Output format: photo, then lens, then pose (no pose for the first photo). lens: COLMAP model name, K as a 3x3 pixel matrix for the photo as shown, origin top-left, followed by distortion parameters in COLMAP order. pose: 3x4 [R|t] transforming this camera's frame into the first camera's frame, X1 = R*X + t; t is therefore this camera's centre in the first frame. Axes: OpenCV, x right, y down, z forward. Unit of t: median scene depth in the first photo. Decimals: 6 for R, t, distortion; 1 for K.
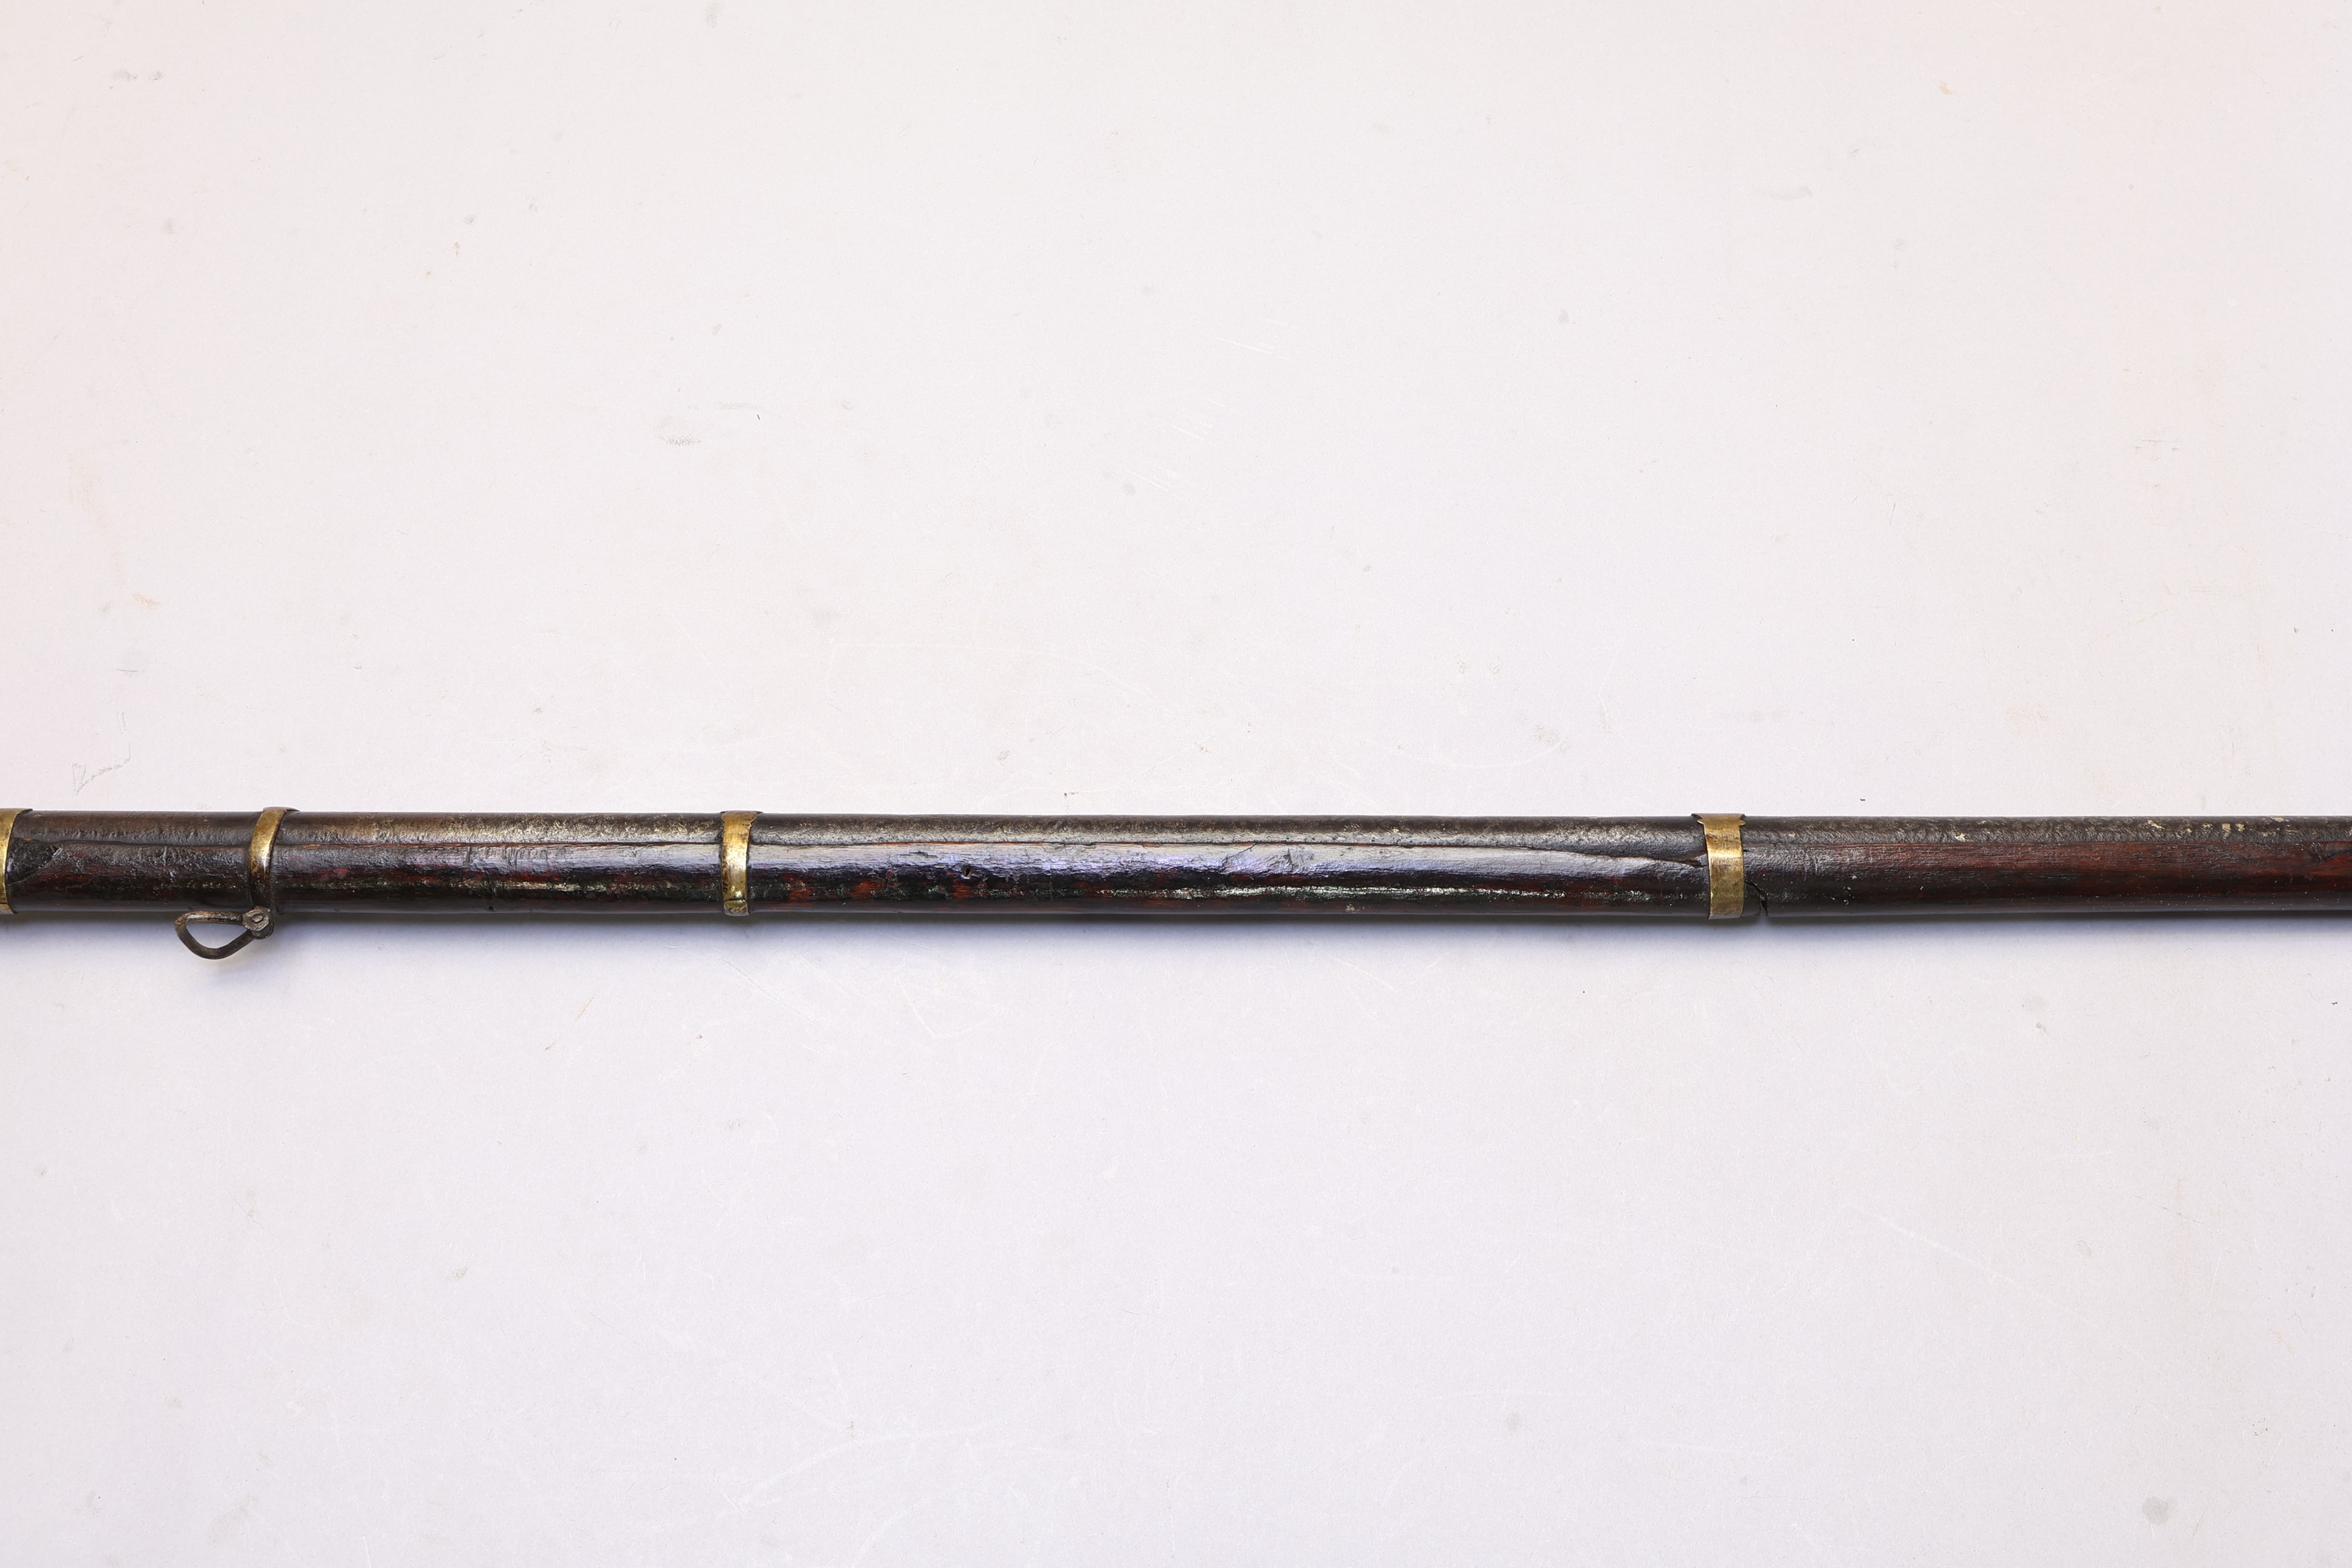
lens RADIAL K [[2892.5, 0, 1174.0], [0, 2892.5, 793.9], [0, 0, 1]] dist [0.000900, 0.003862]
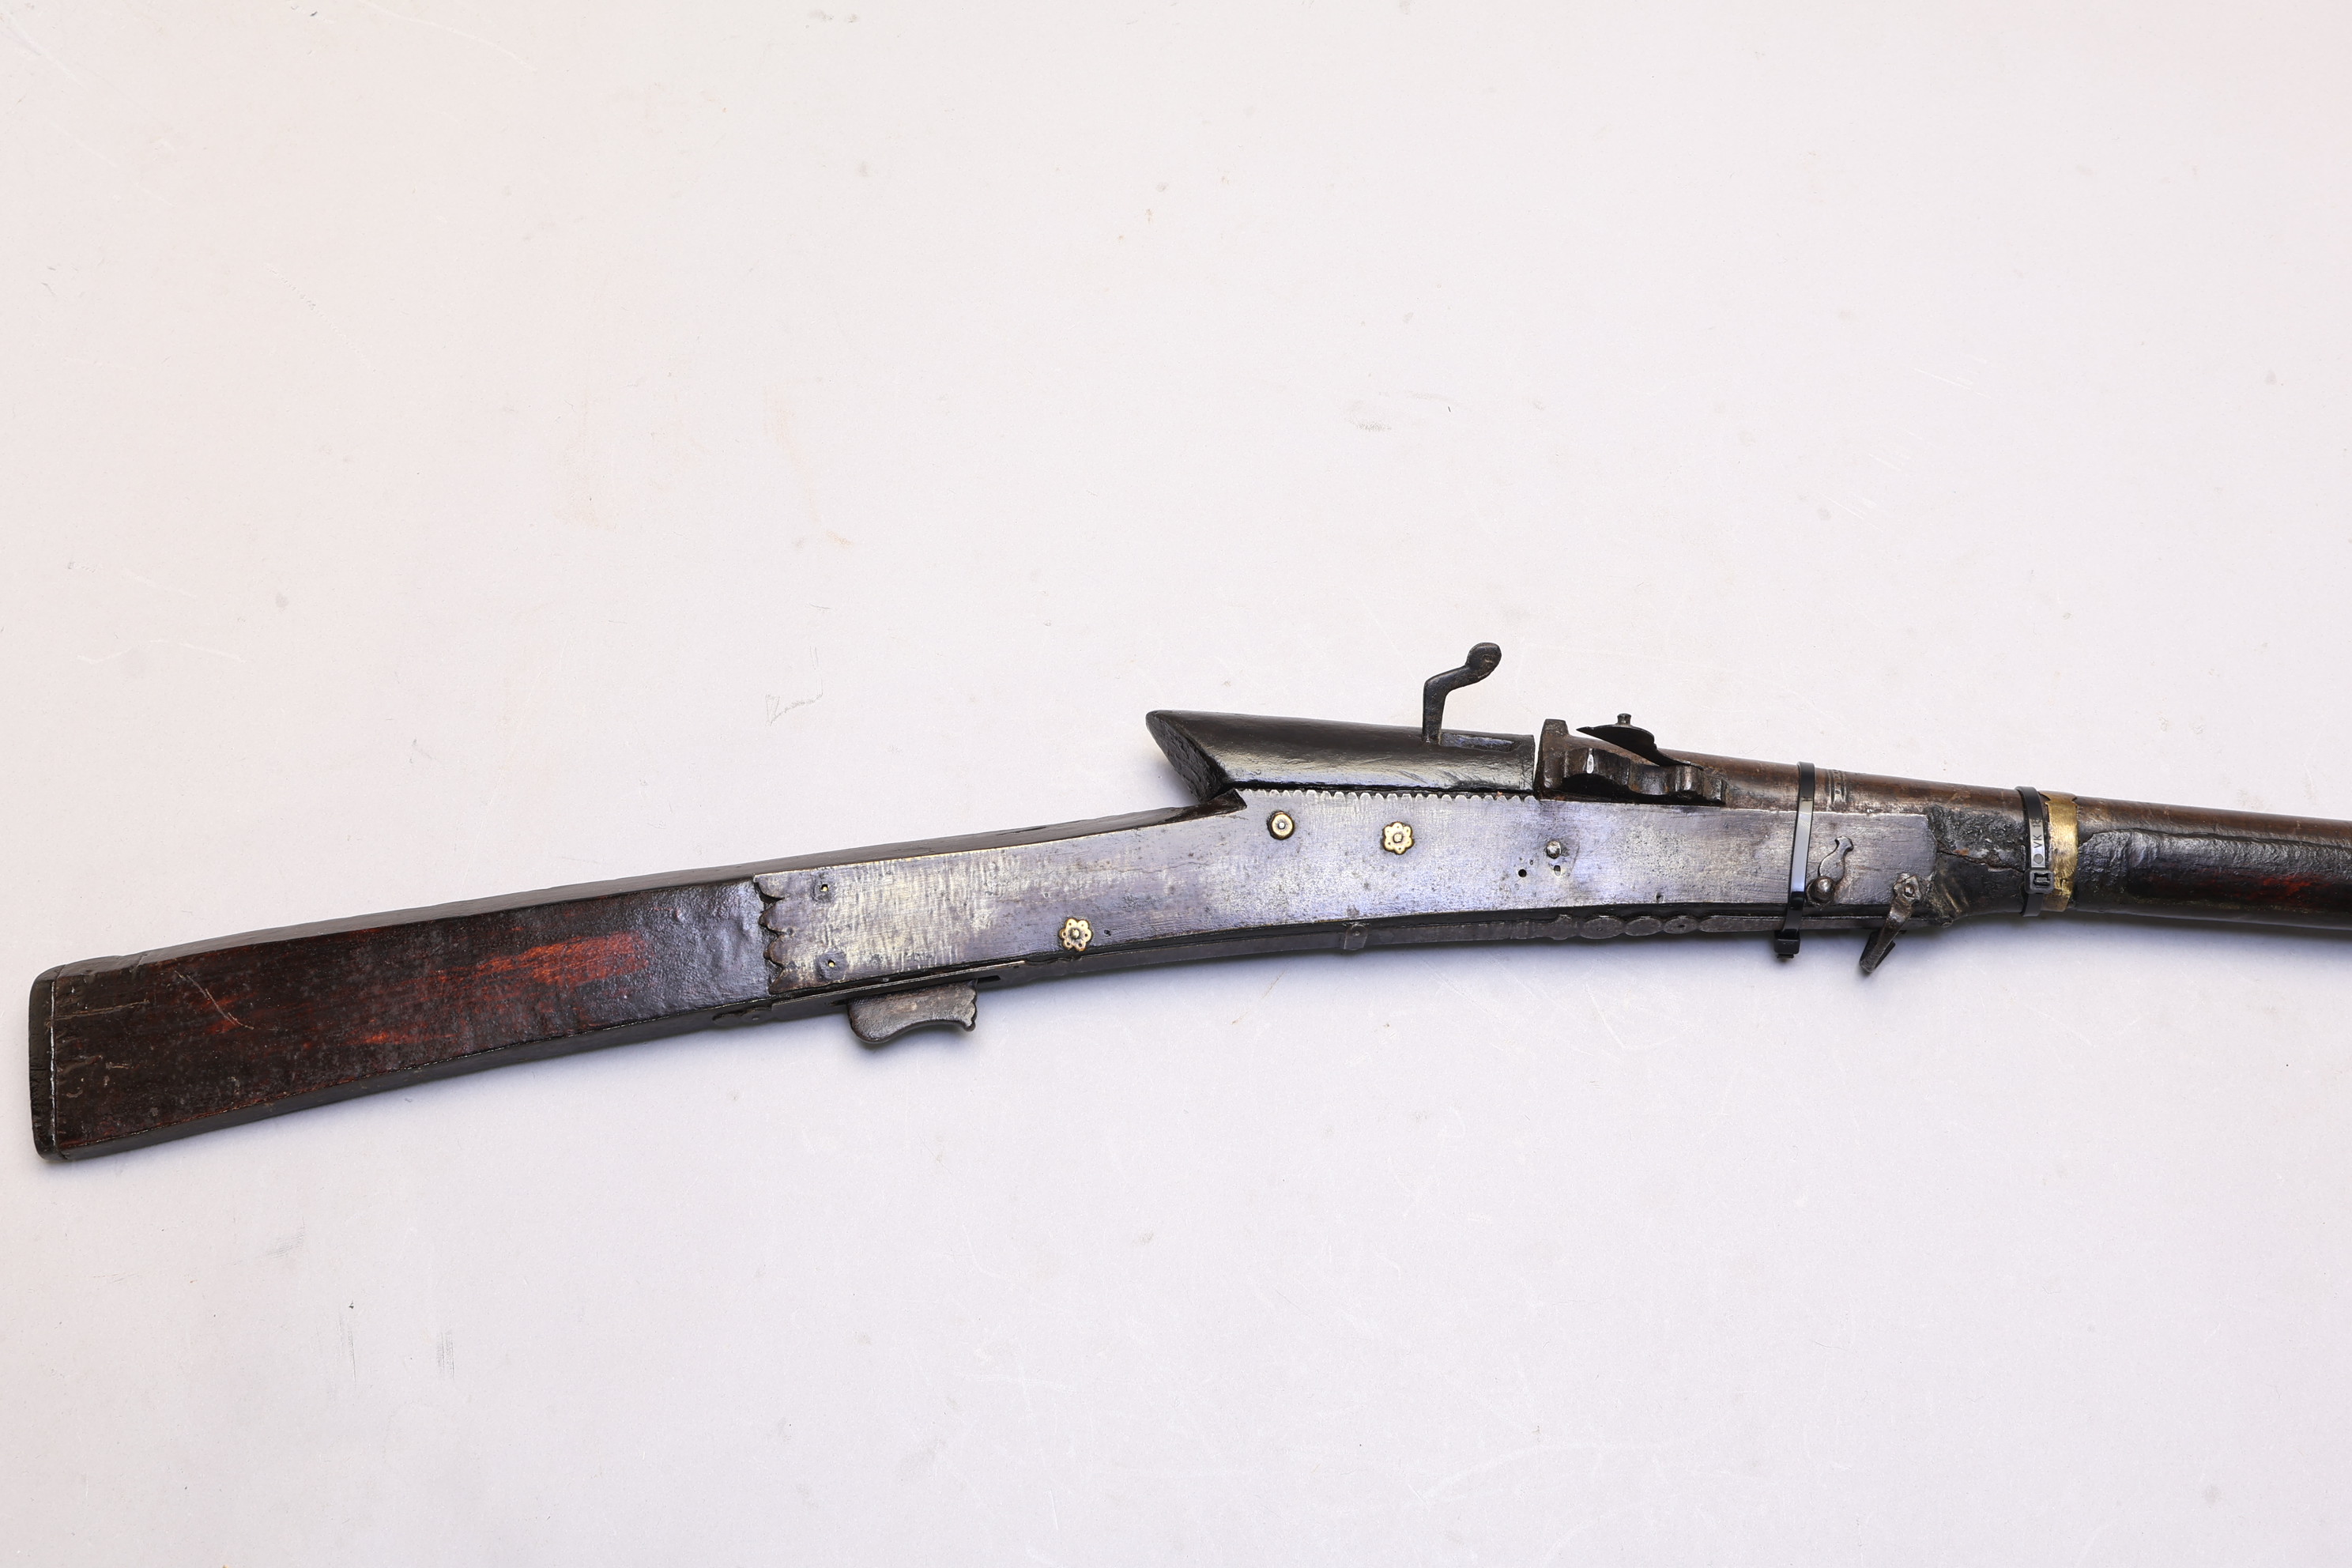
lens RADIAL K [[2892.5, 0, 1174.0], [0, 2892.5, 793.9], [0, 0, 1]] dist [0.000900, 0.003862]
pose [[0.994770, 0.091882, -0.044619, -0.204350], [-0.091757, 0.995770, 0.004851, 0.006536], [0.044876, -0.000732, 0.998992, -0.001408]]
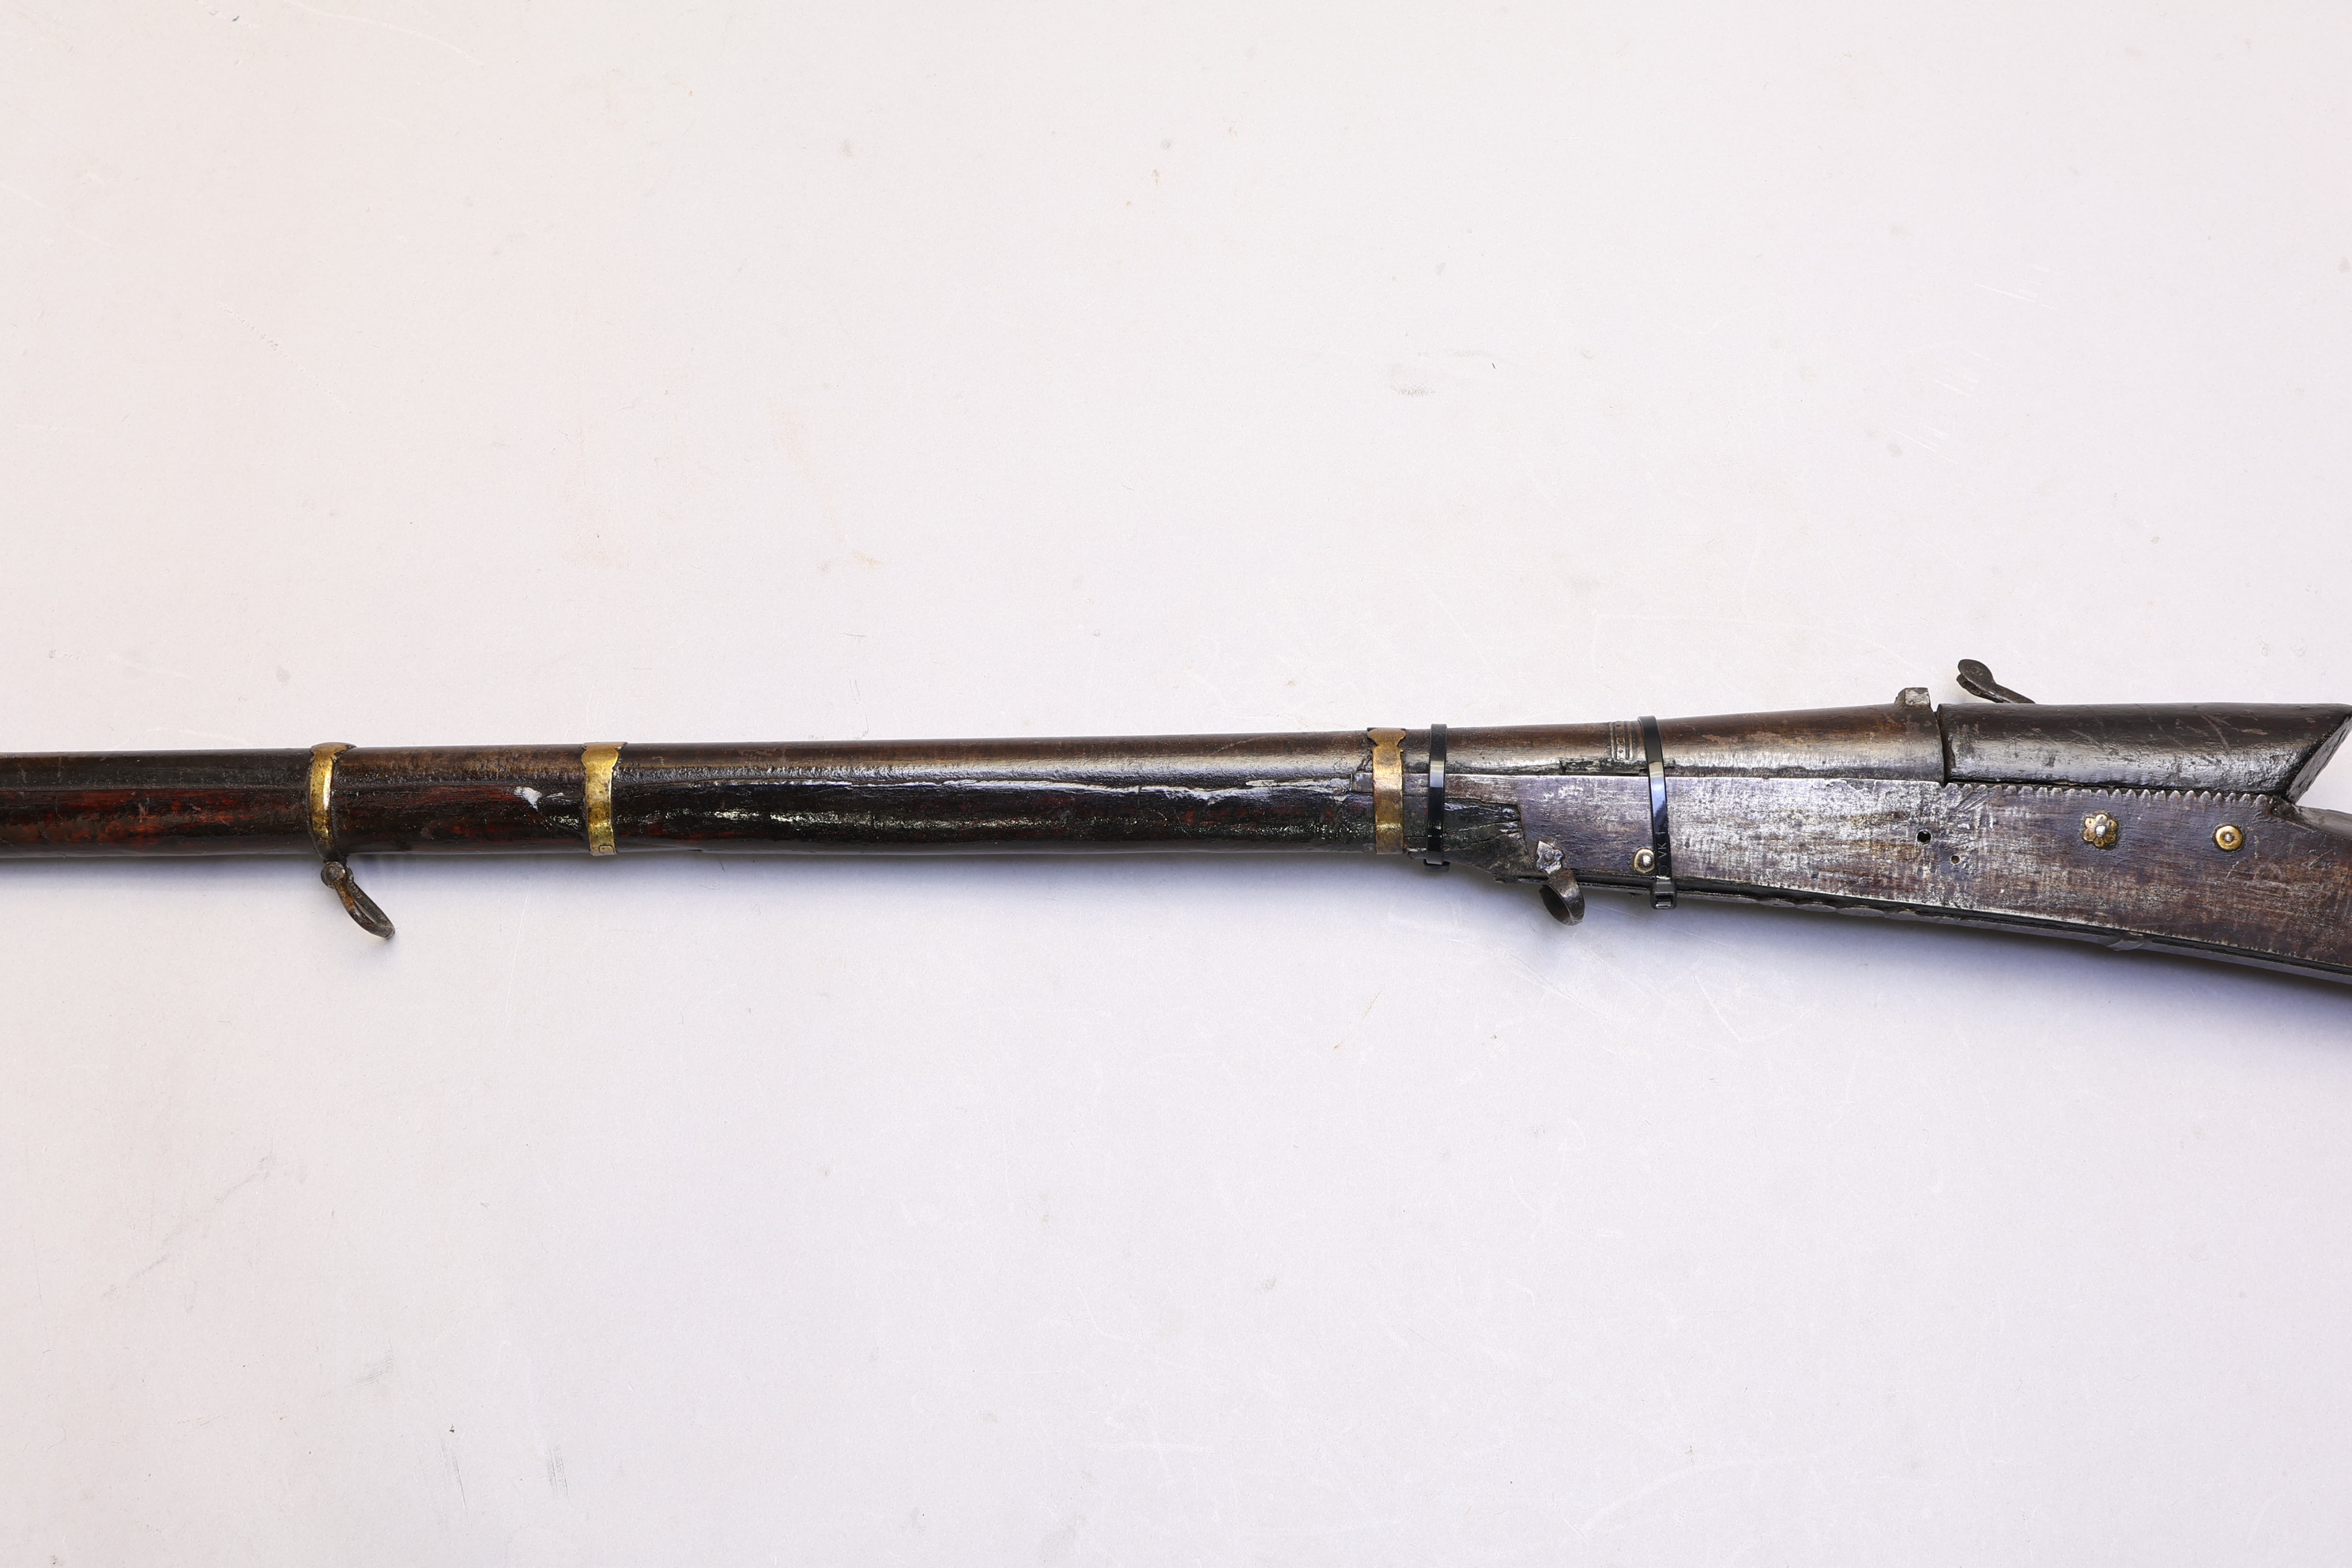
lens RADIAL K [[2892.5, 0, 1174.0], [0, 2892.5, 793.9], [0, 0, 1]] dist [0.000900, 0.003862]
pose [[0.999914, 0.010660, -0.007629, -0.269949], [-0.009955, 0.996146, 0.087142, -0.081170], [0.008528, -0.087059, 0.996167, 0.048070]]
